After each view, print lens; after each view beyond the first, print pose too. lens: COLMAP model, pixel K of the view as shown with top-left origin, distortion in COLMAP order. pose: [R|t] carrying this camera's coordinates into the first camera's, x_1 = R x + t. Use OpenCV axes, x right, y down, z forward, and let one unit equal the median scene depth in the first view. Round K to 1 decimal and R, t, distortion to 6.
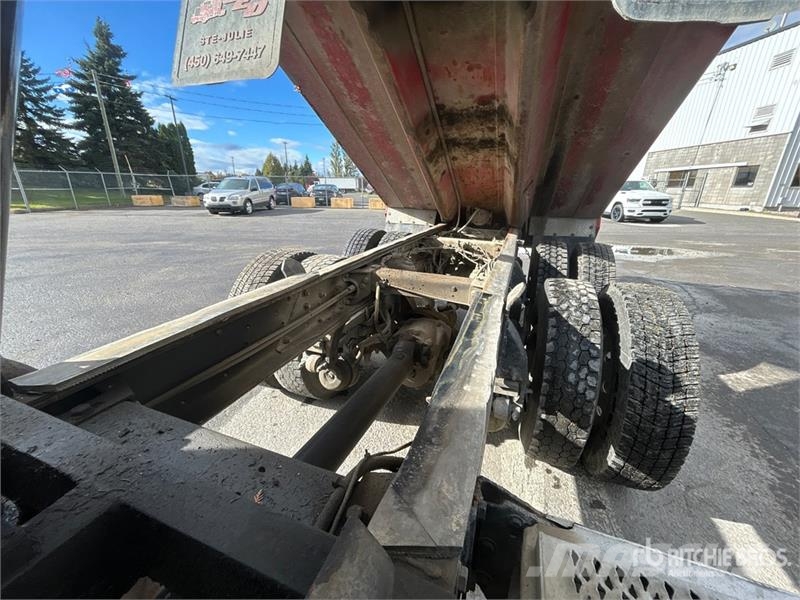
lens RADIAL K [[321.3, 0, 400.9], [0, 321.3, 298.8], [0, 0, 1]] dist [-0.000905, -0.000273]
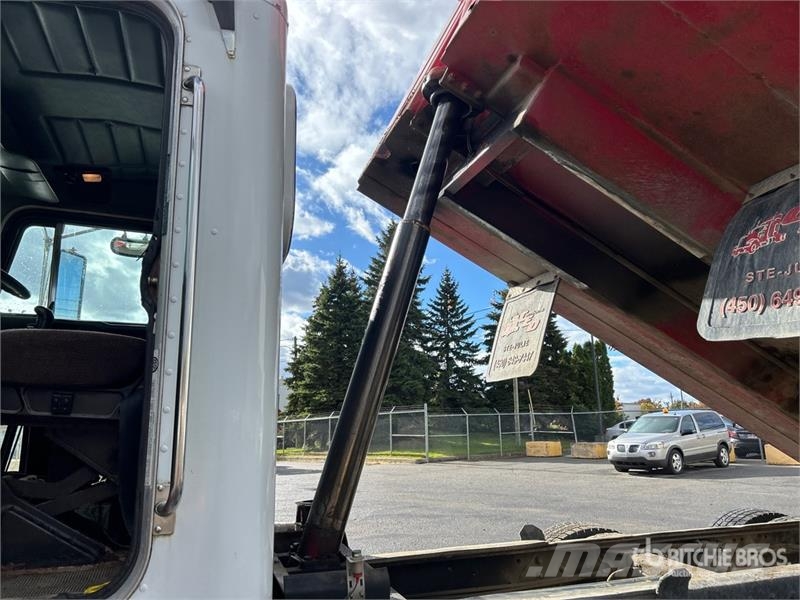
lens RADIAL K [[596.1, 0, 397.0], [0, 596.1, 291.9], [0, 0, 1]] dist [0.011383, -0.001176]
pose [[0.622028, -0.195359, -0.758232, 0.100671], [-0.229585, 0.880305, -0.415154, 0.011882], [0.748580, 0.432316, 0.502723, -0.066453]]
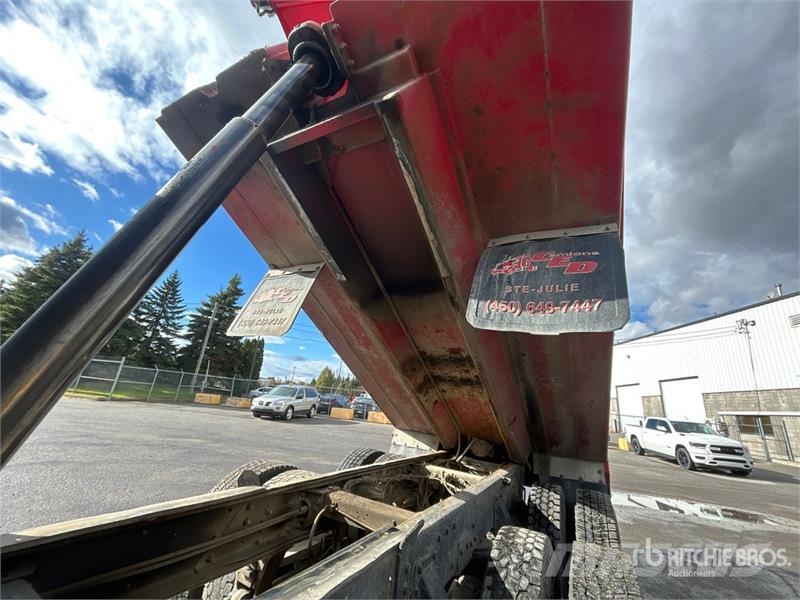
lens RADIAL K [[321.3, 0, 400.9], [0, 321.3, 298.8], [0, 0, 1]] dist [-0.000905, -0.000273]
pose [[0.987891, 0.036843, -0.150710, 0.033090], [-0.120660, 0.793087, -0.597037, 0.001008], [0.097529, 0.607993, 0.787930, -0.022170]]
